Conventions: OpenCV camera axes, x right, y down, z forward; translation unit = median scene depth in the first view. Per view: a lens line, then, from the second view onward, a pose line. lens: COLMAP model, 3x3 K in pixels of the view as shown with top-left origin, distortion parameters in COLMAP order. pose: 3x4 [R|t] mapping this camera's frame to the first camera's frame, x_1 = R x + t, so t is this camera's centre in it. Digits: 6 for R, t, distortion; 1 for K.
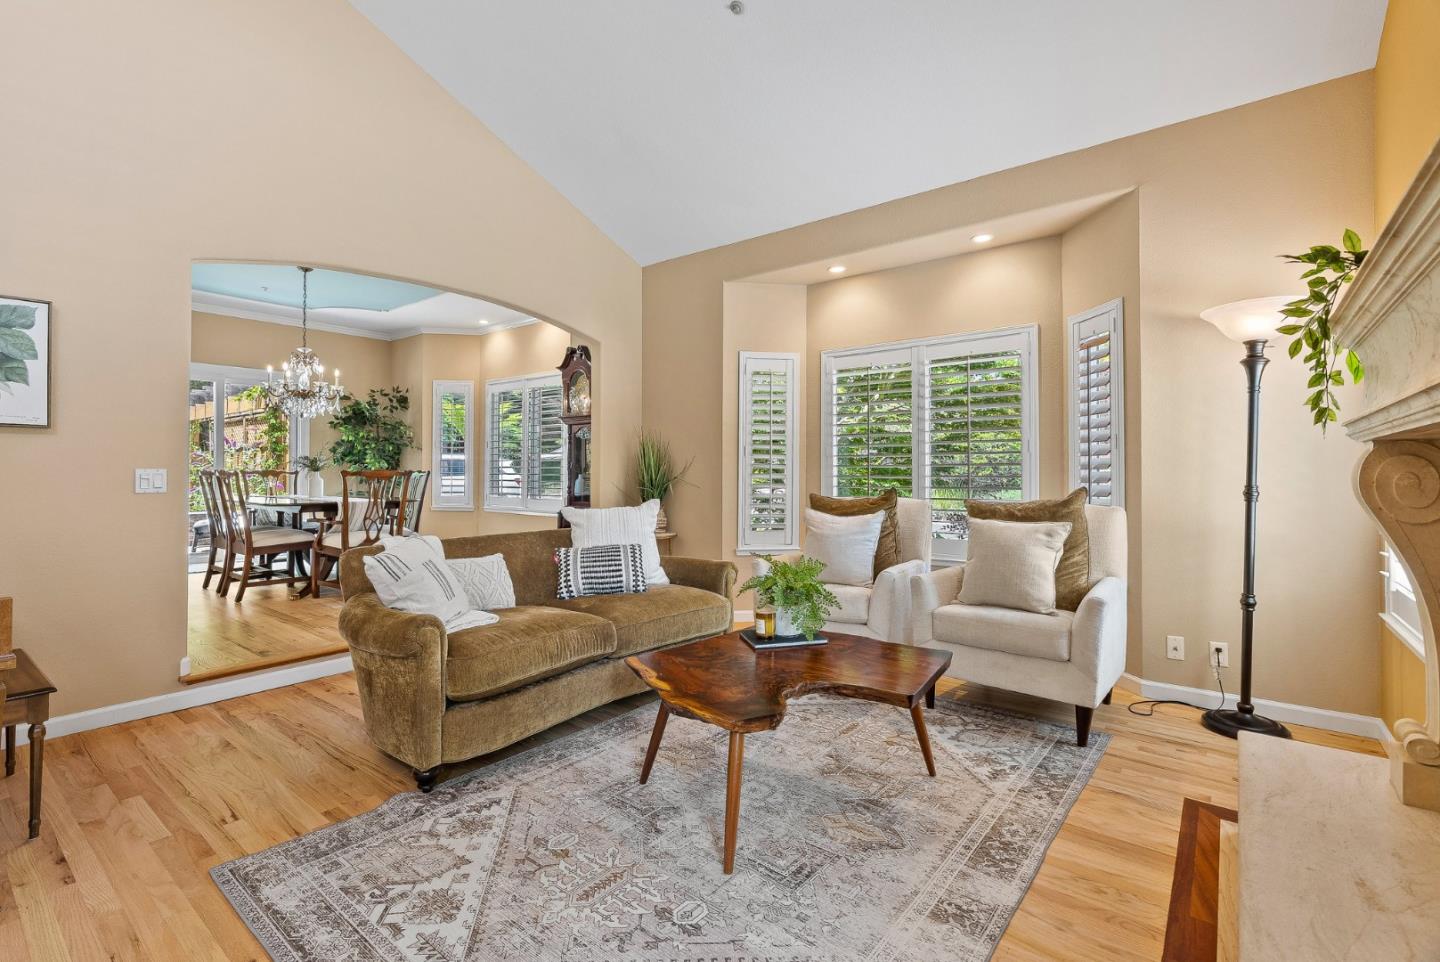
lens RADIAL K [[659.9, 0, 710.3], [0, 659.9, 466.7], [0, 0, 1]] dist [-0.001961, 0.002619]
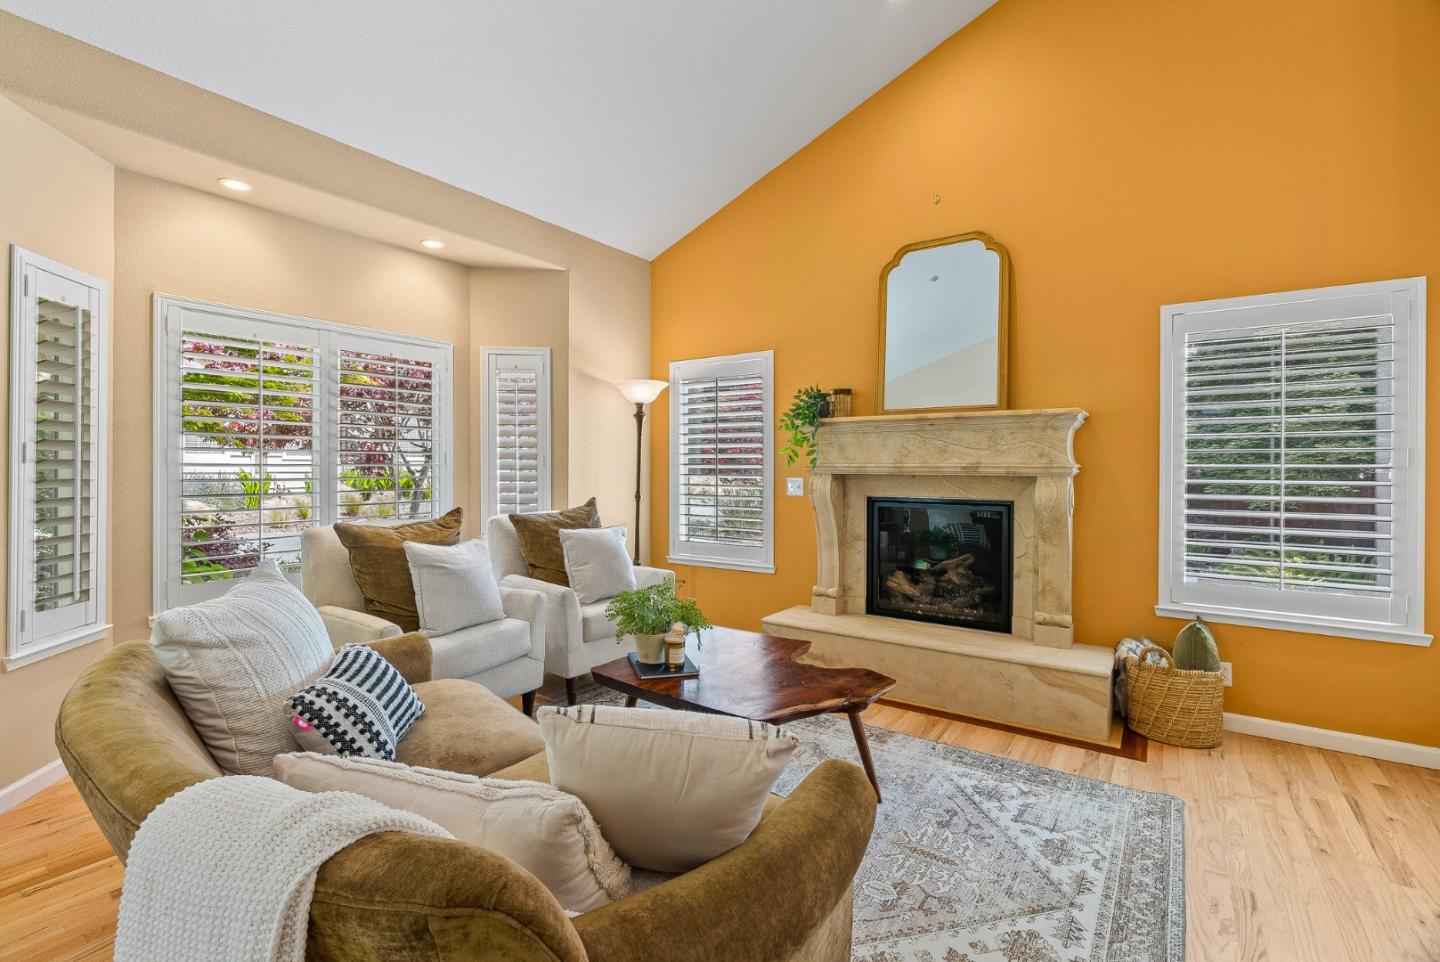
lens RADIAL K [[659.9, 0, 717.4], [0, 659.9, 471.7], [0, 0, 1]] dist [-0.001961, 0.002619]
pose [[-0.074096, -0.007392, 0.997224, -0.457863], [-0.009718, 0.999930, 0.006690, -0.019486], [-0.997204, -0.009196, -0.074163, 0.517124]]
